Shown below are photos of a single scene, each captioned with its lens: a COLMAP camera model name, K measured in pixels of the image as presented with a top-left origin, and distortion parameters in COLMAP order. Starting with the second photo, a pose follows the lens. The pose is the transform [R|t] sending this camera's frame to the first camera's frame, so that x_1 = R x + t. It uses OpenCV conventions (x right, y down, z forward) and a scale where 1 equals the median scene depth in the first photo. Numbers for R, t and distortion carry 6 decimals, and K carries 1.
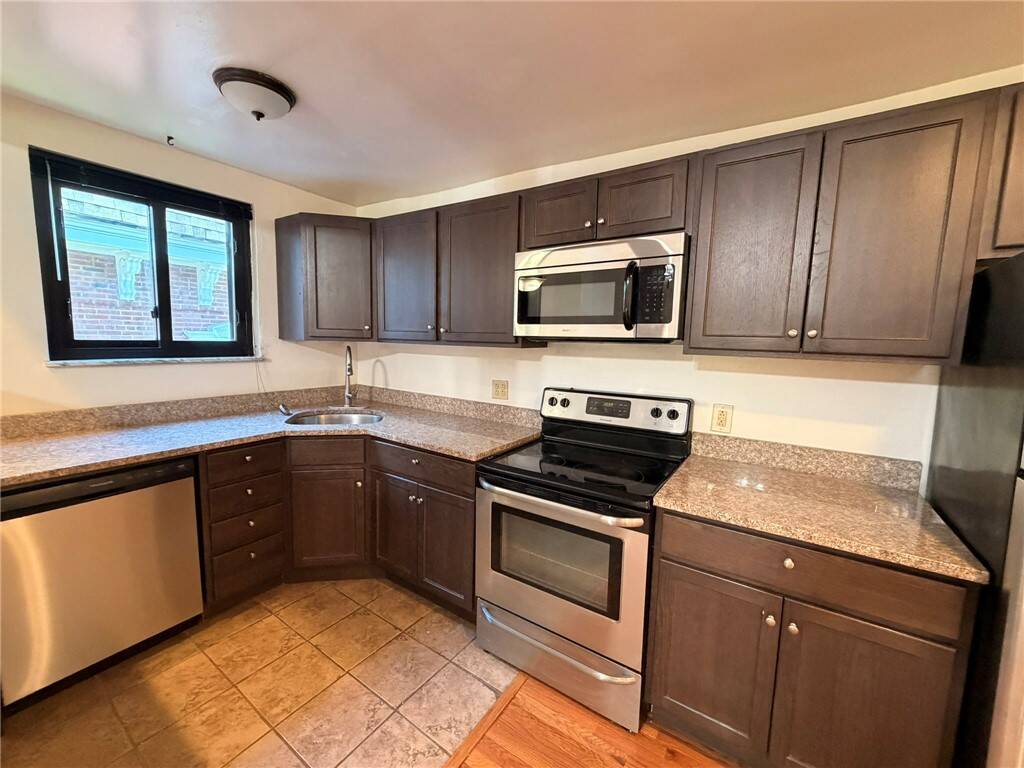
lens RADIAL K [[410.4, 0, 509.6], [0, 410.4, 386.2], [0, 0, 1]] dist [-0.001151, -0.000099]
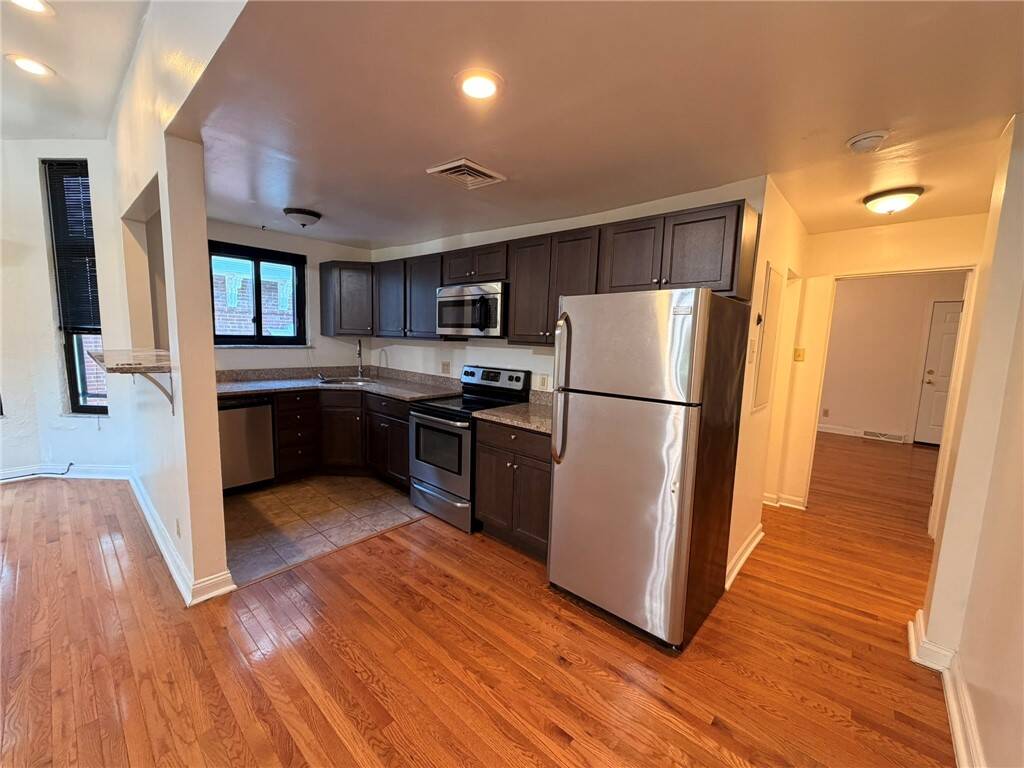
lens RADIAL K [[410.4, 0, 509.1], [0, 410.4, 386.3], [0, 0, 1]] dist [-0.001151, -0.000099]
pose [[0.990210, 0.024129, -0.137485, 0.569376], [-0.023562, 0.999706, 0.005753, 0.085235], [0.137583, -0.002457, 0.990487, -0.718542]]
